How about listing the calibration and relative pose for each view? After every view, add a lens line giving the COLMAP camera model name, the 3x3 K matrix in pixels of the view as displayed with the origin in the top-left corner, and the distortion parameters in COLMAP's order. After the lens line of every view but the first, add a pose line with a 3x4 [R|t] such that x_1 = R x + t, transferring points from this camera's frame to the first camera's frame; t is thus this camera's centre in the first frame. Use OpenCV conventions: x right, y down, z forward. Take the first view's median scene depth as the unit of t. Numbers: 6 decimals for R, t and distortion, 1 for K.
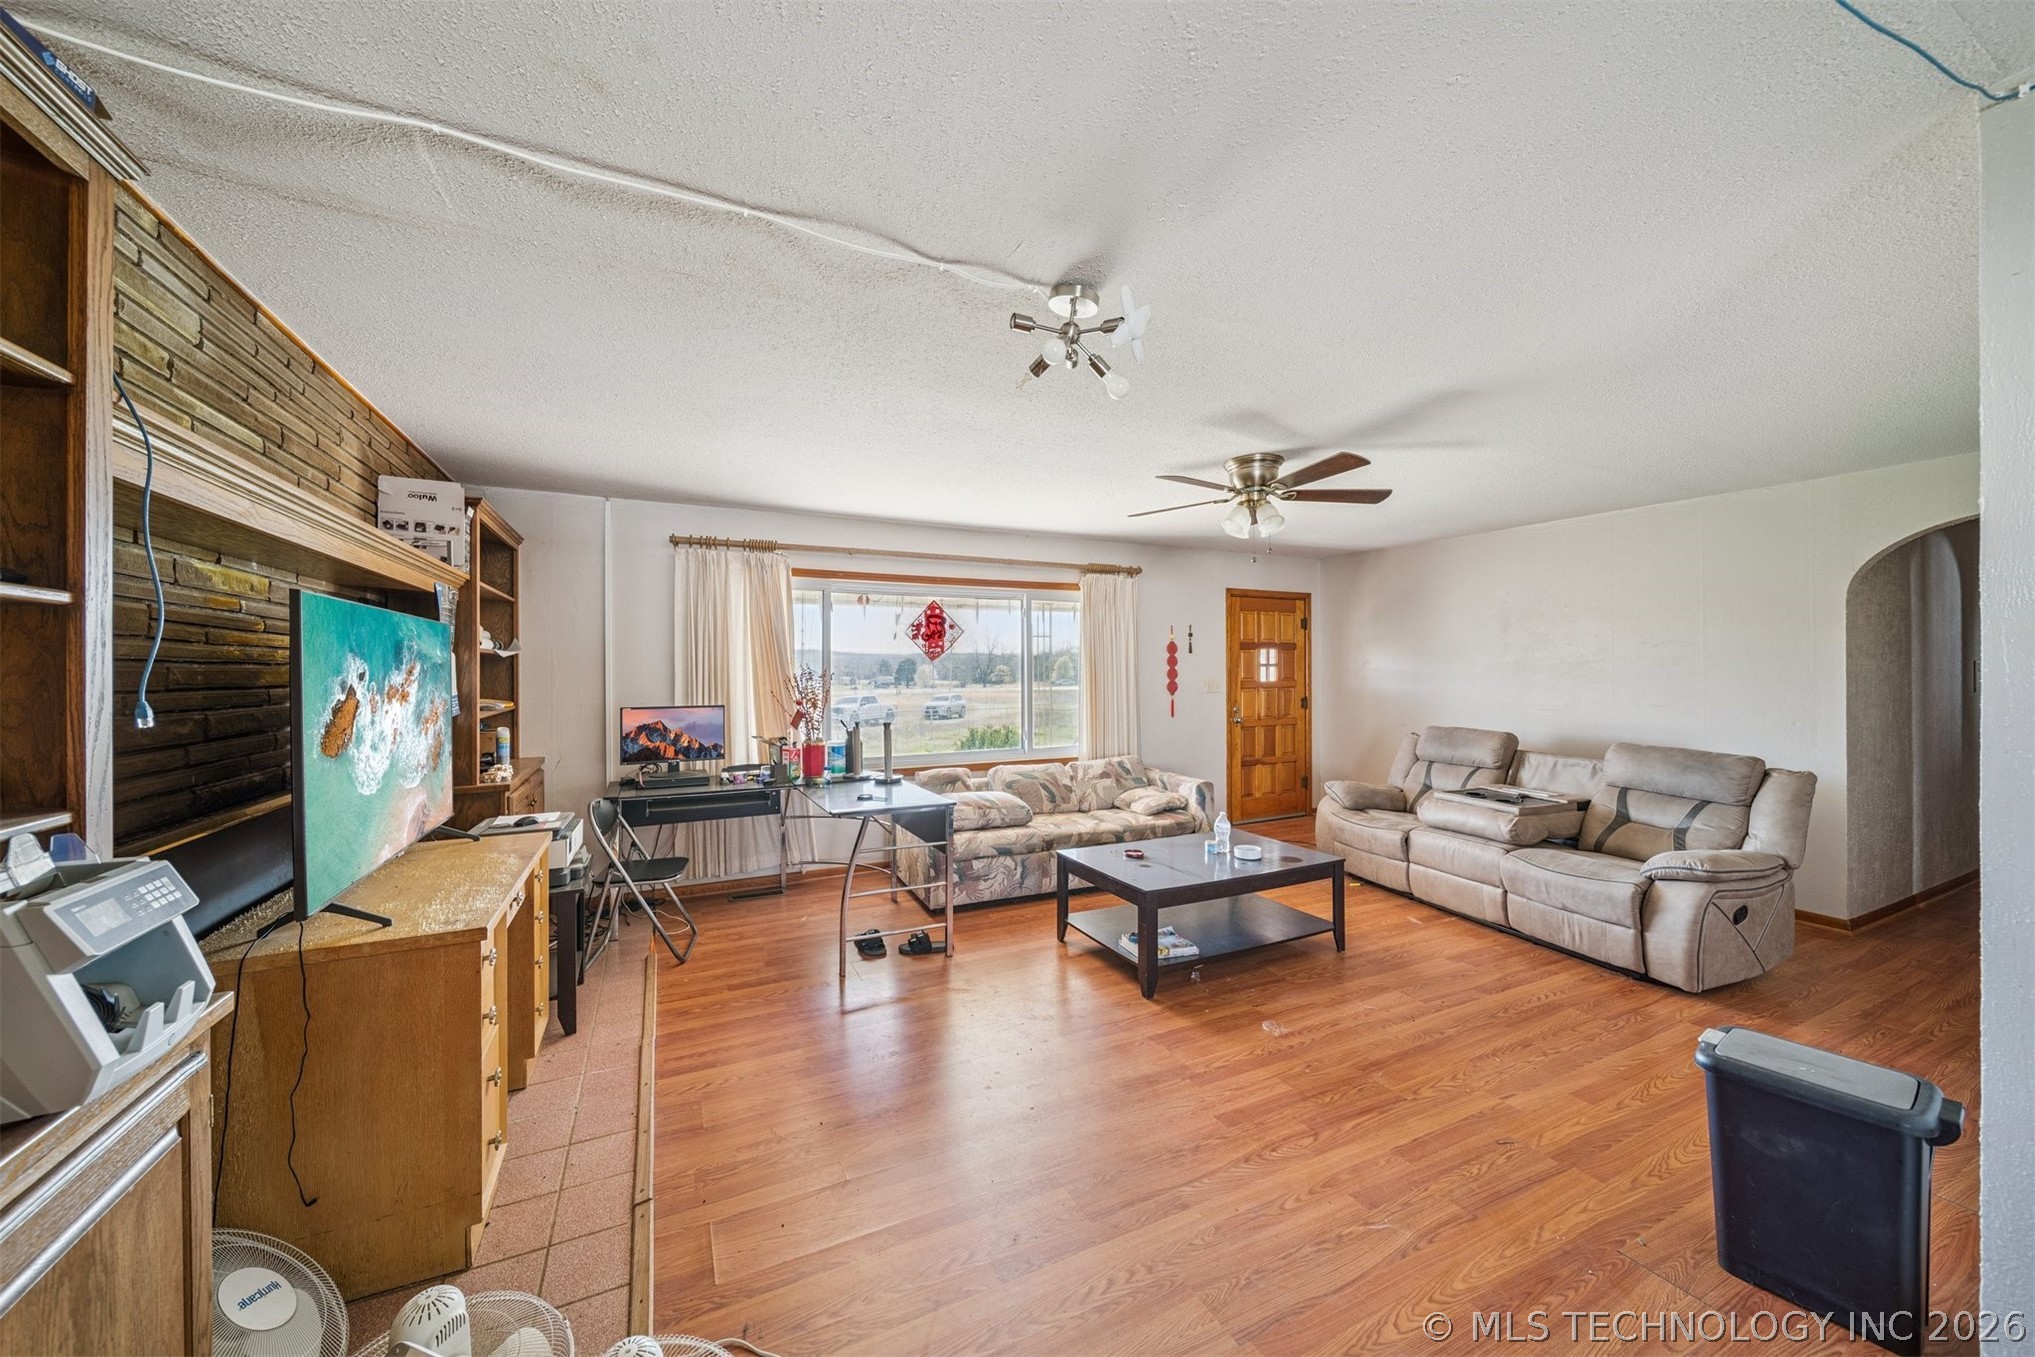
lens RADIAL K [[716.3, 0, 1002.0], [0, 716.3, 669.4], [0, 0, 1]] dist [-0.001532, -0.000254]
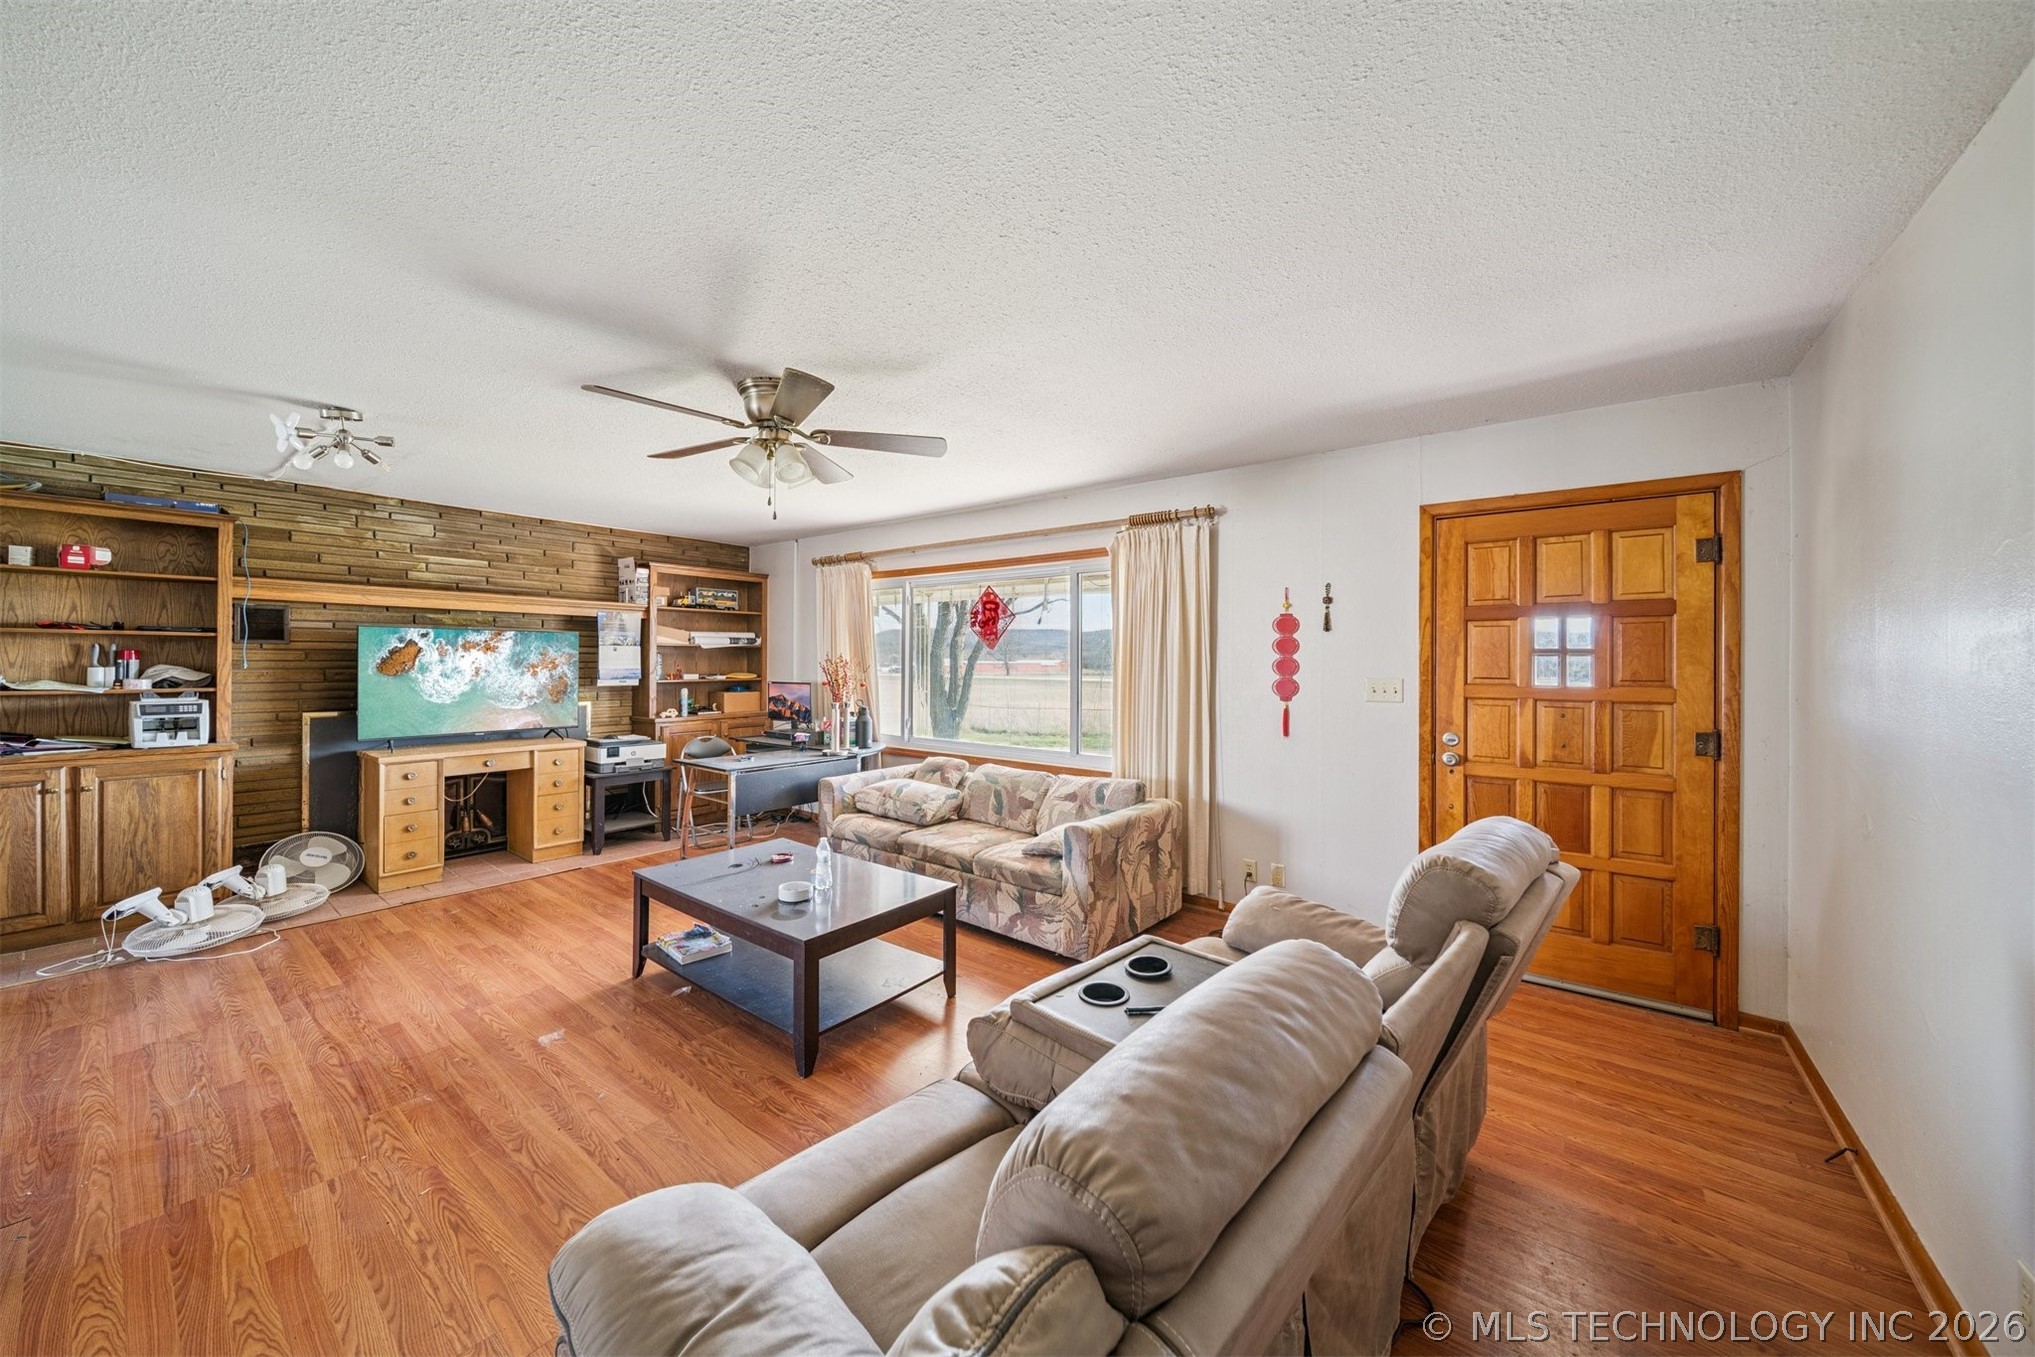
lens RADIAL K [[716.3, 0, 1002.0], [0, 716.3, 669.4], [0, 0, 1]] dist [-0.001532, -0.000254]
pose [[0.442628, 0.020692, -0.896467, 0.785659], [-0.004102, 0.999770, 0.021052, -0.003906], [0.896696, -0.005641, 0.442611, 0.592832]]
